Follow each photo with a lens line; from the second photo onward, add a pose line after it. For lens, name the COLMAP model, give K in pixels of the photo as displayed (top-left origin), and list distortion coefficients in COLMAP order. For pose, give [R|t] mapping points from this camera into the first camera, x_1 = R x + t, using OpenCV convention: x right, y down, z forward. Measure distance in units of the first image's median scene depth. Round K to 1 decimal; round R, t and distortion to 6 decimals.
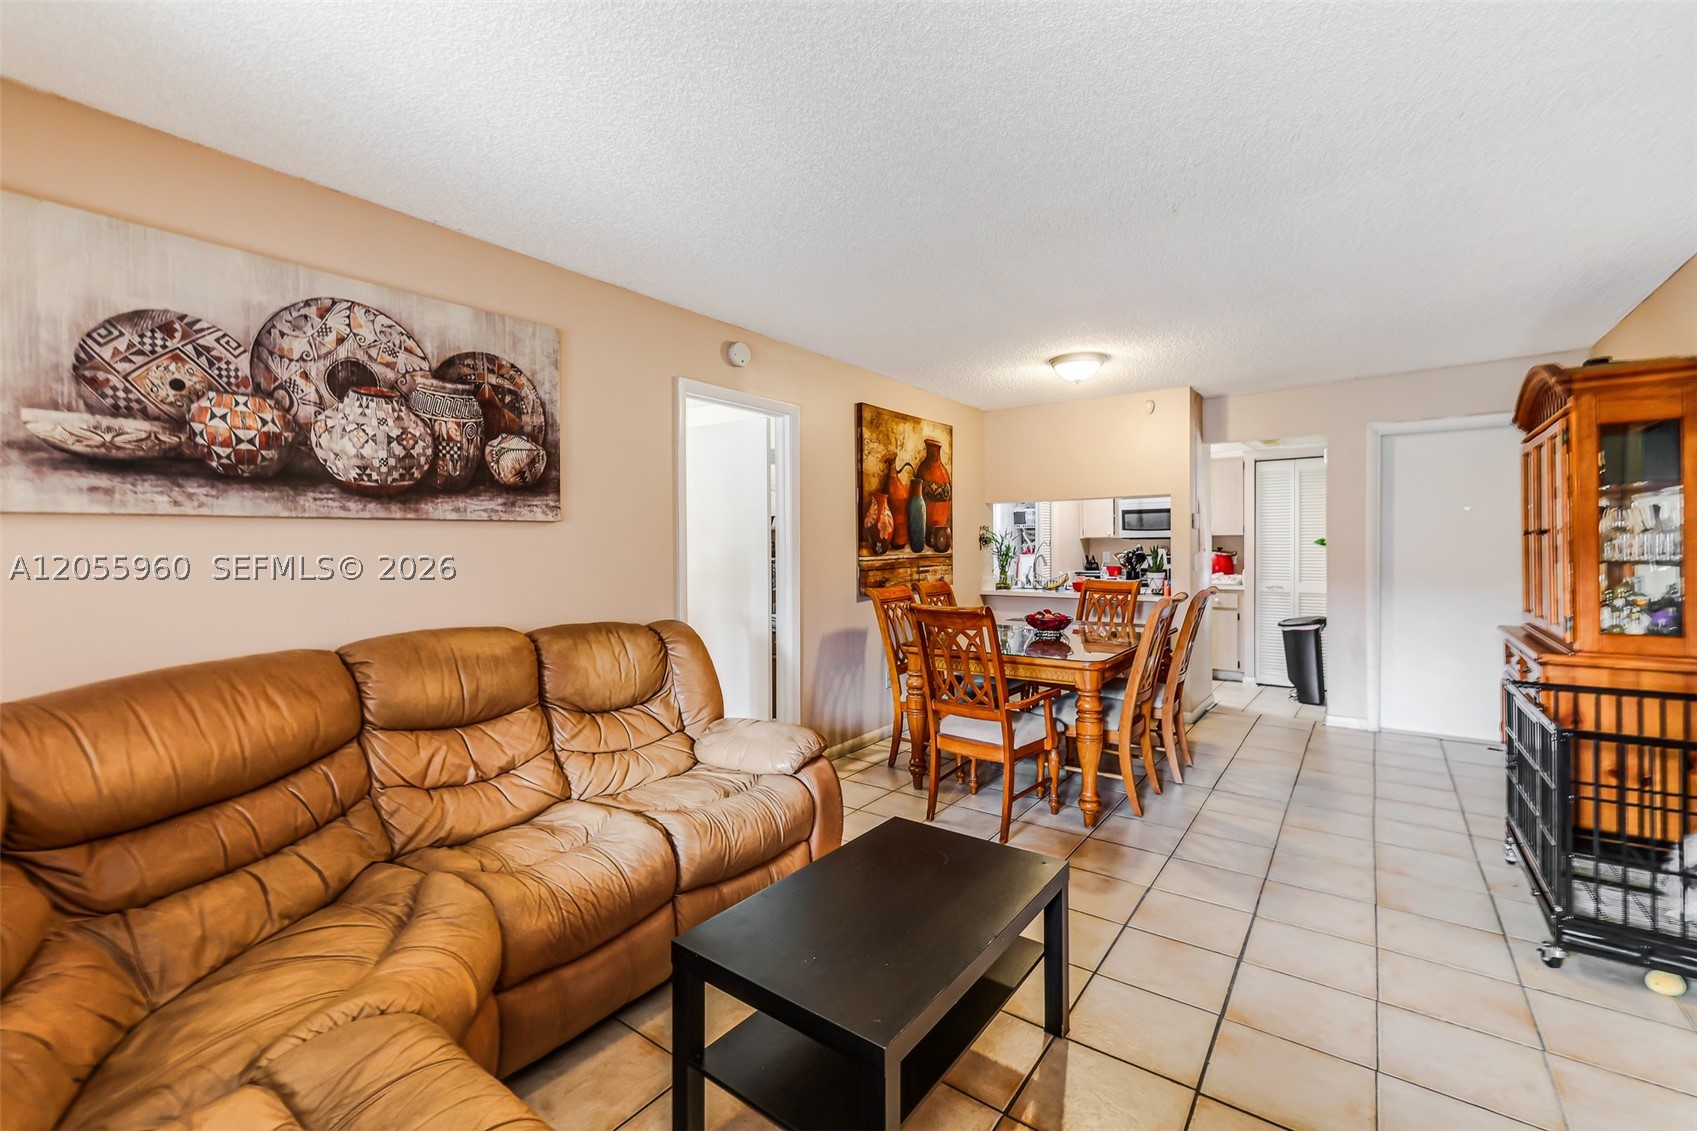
lens RADIAL K [[721.9, 0, 819.6], [0, 721.9, 549.9], [0, 0, 1]] dist [0.000146, -0.000602]
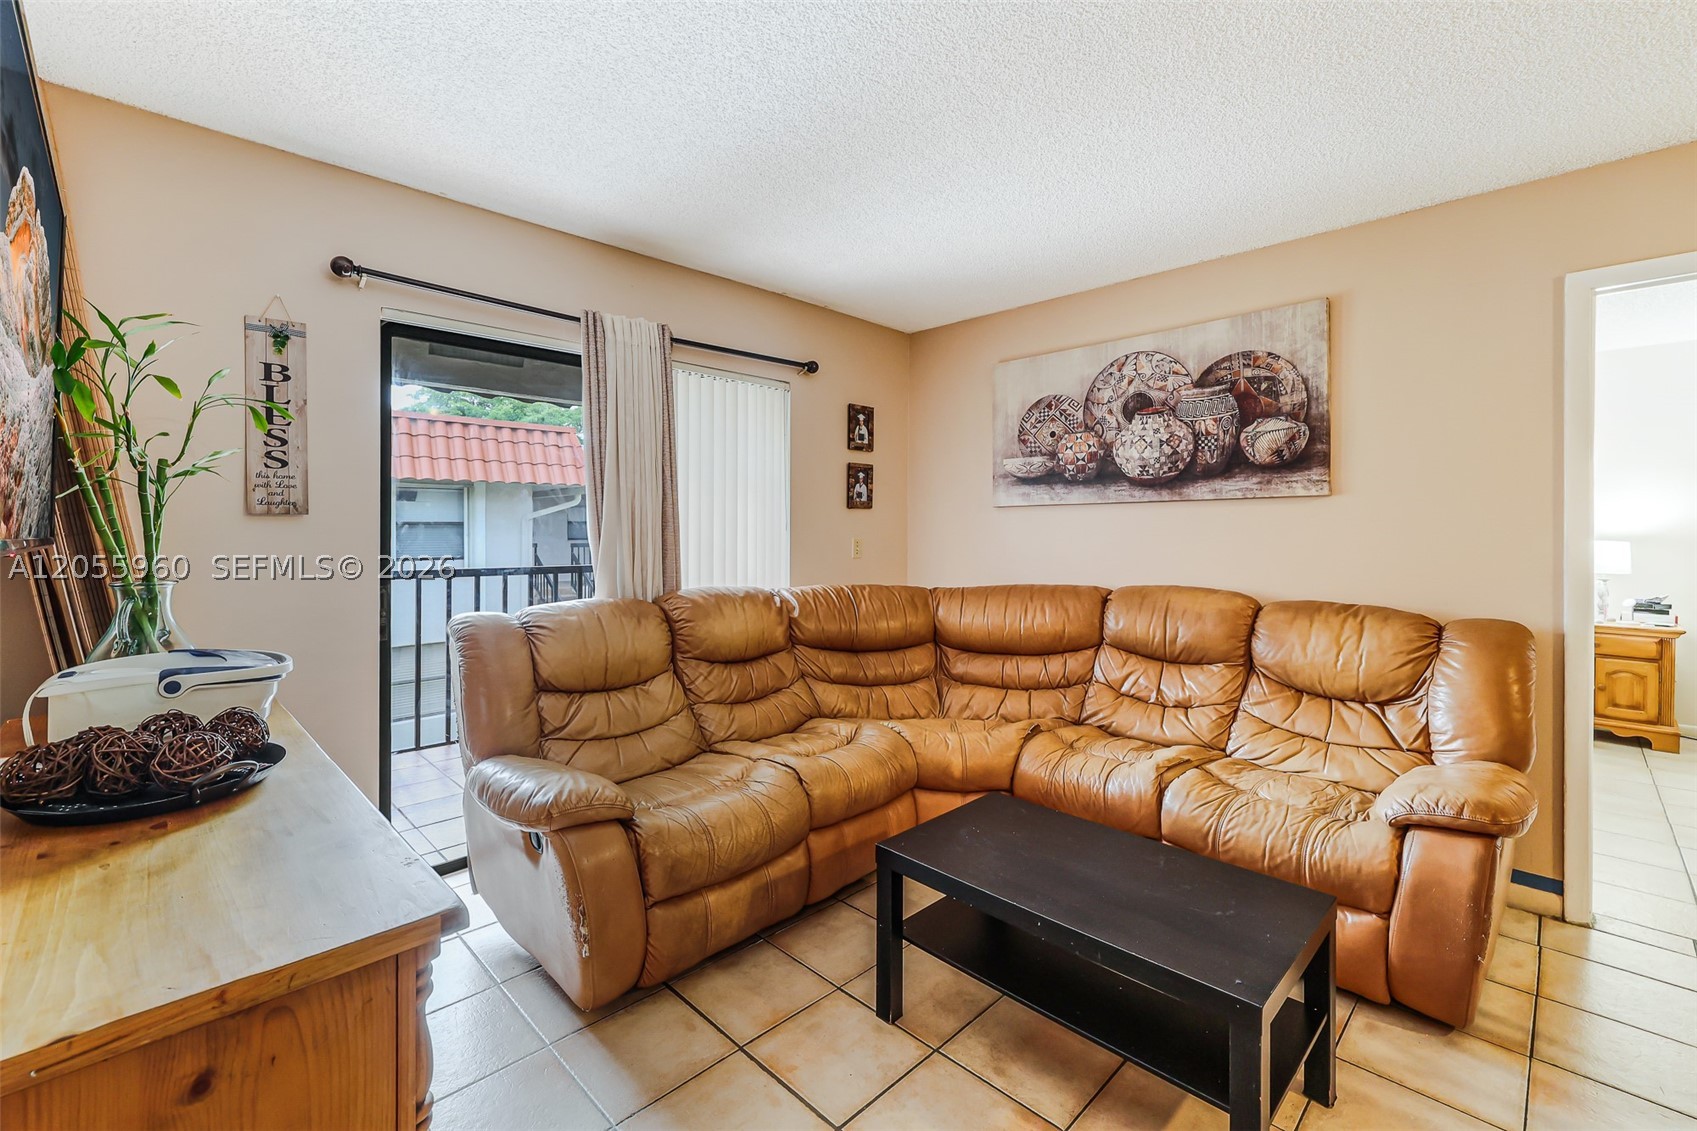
lens RADIAL K [[721.9, 0, 835.0], [0, 721.9, 531.3], [0, 0, 1]] dist [0.000146, -0.000602]
pose [[-0.137440, 0.006993, -0.990485, 0.439227], [-0.005668, 0.999953, 0.007847, 0.003104], [0.990494, 0.006693, -0.137394, 0.303984]]
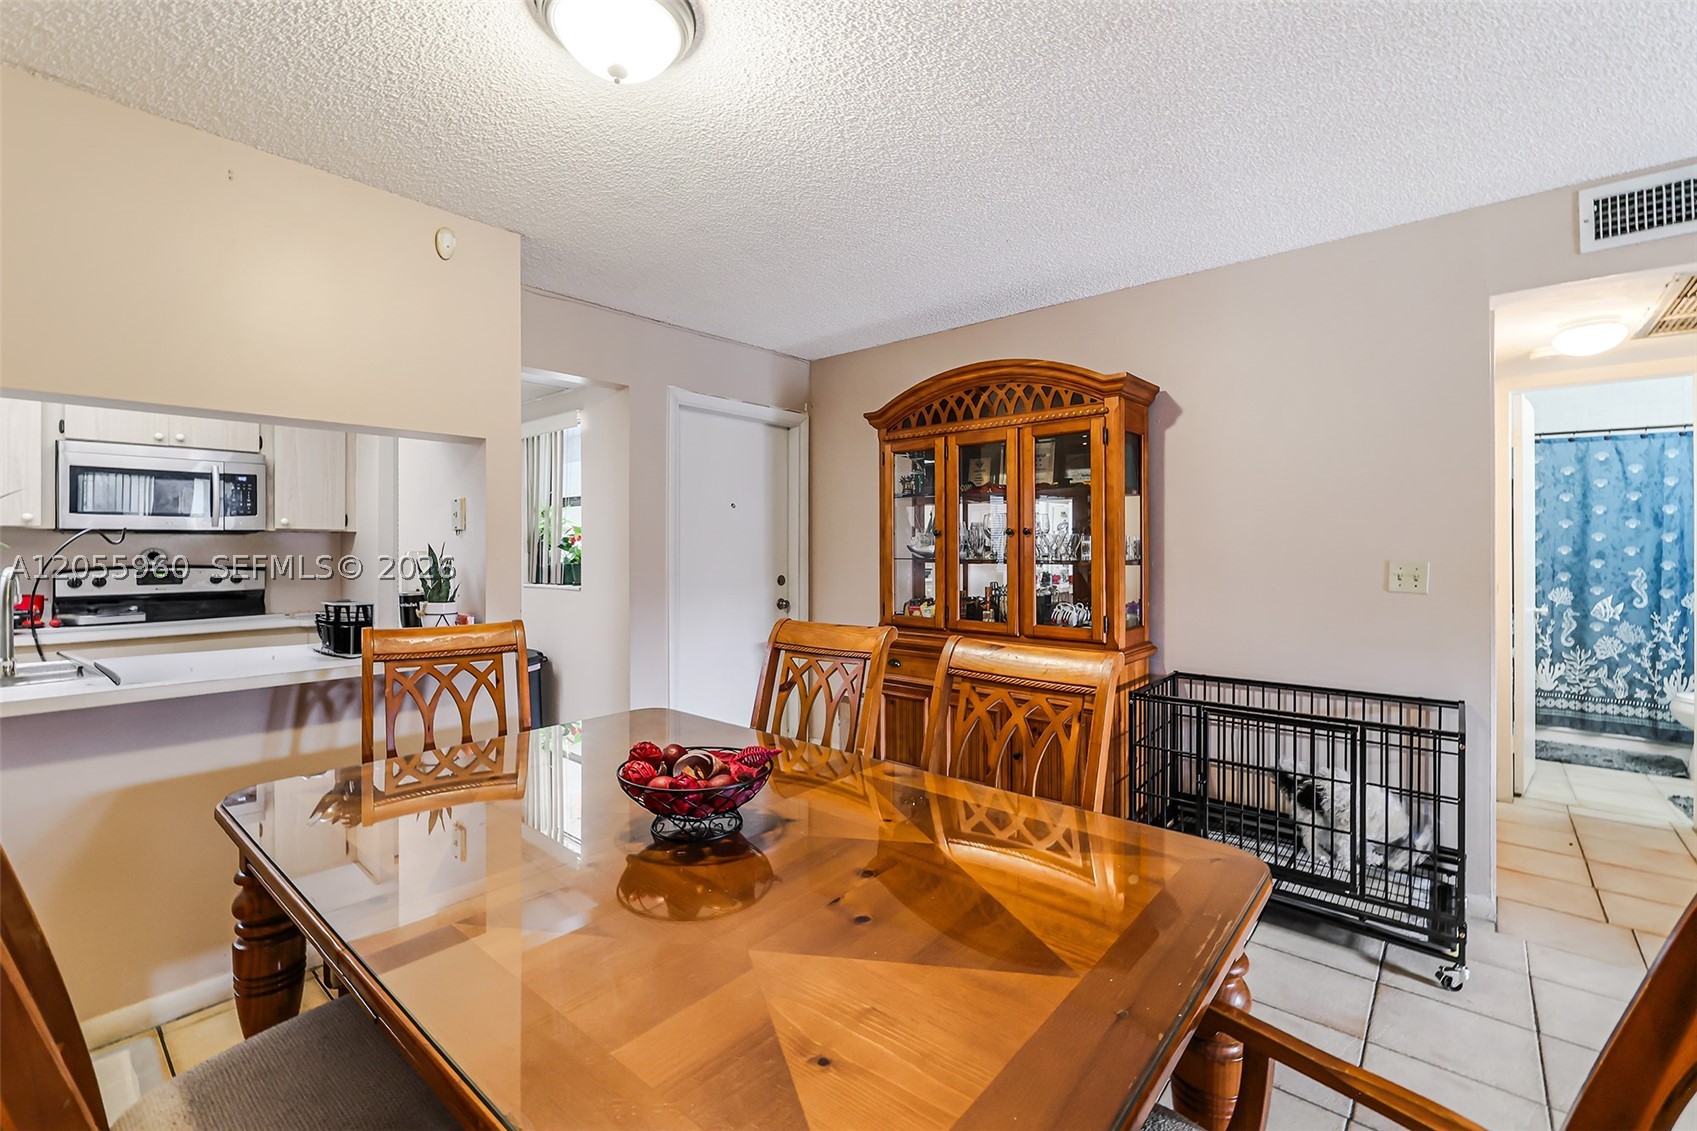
lens RADIAL K [[721.9, 0, 841.0], [0, 721.9, 550.2], [0, 0, 1]] dist [0.000146, -0.000602]
pose [[0.052483, -0.000139, 0.998622, 0.014922], [0.005906, 0.999983, -0.000171, -0.001661], [-0.998604, 0.005907, 0.052483, 0.844181]]
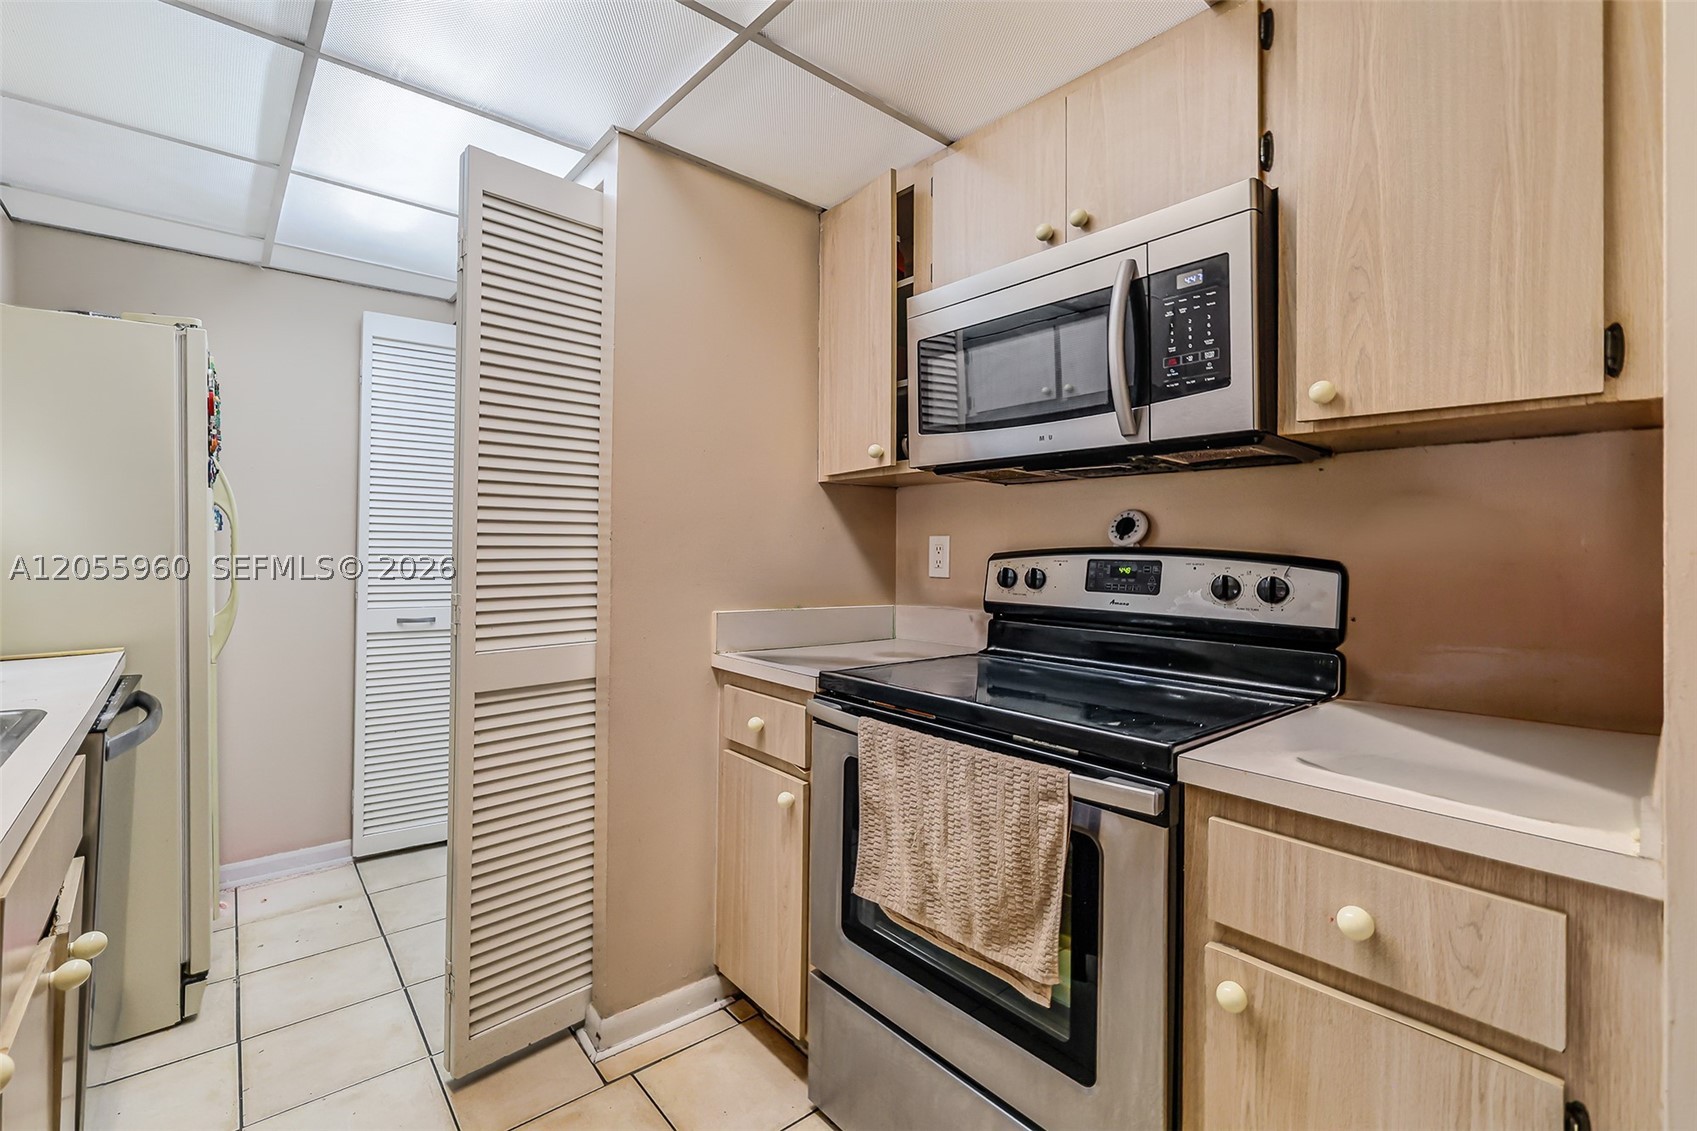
lens RADIAL K [[721.9, 0, 861.2], [0, 721.9, 537.4], [0, 0, 1]] dist [0.000146, -0.000602]
pose [[0.984550, 0.006308, -0.174993, 0.727744], [-0.007489, 0.999953, -0.006090, 0.009462], [0.174946, 0.007307, 0.984551, 1.289031]]
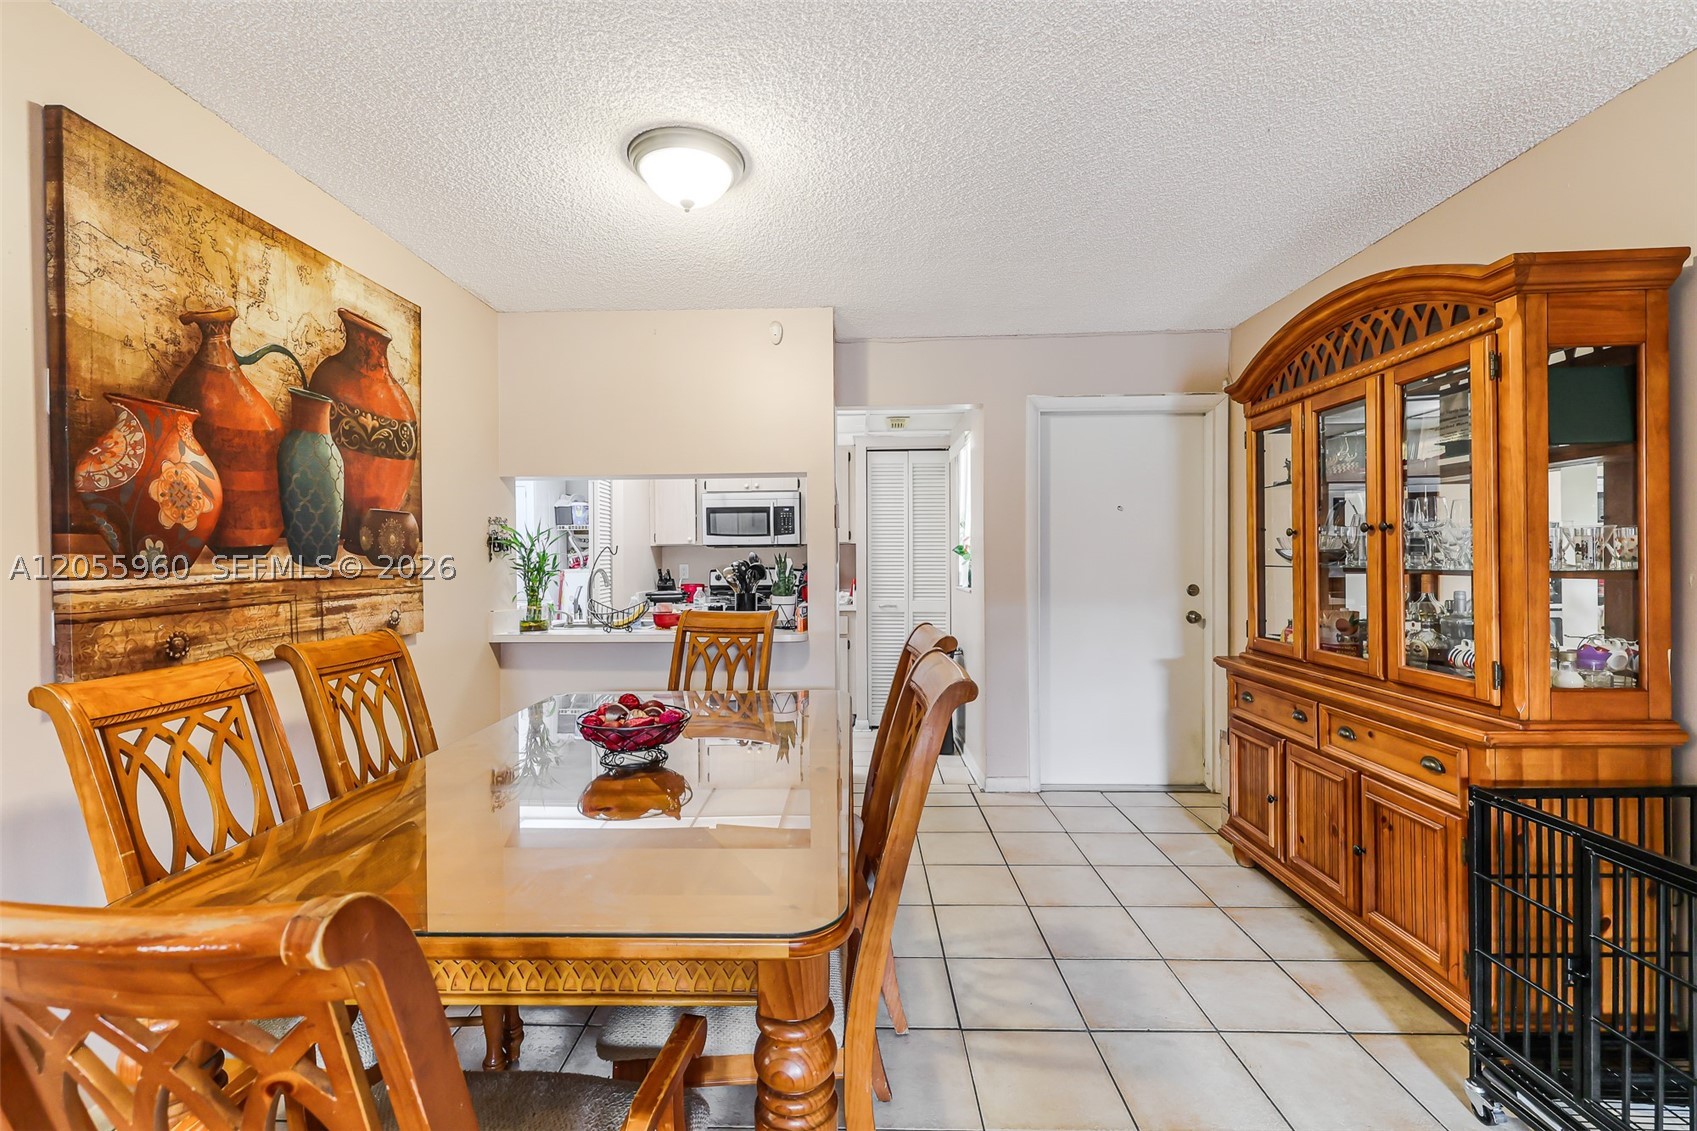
lens RADIAL K [[721.9, 0, 838.6], [0, 721.9, 560.0], [0, 0, 1]] dist [0.000146, -0.000602]
pose [[0.805944, -0.001936, 0.591989, 0.148825], [0.005421, 0.999977, -0.004109, 0.003836], [-0.591967, 0.006521, 0.805936, 0.535185]]
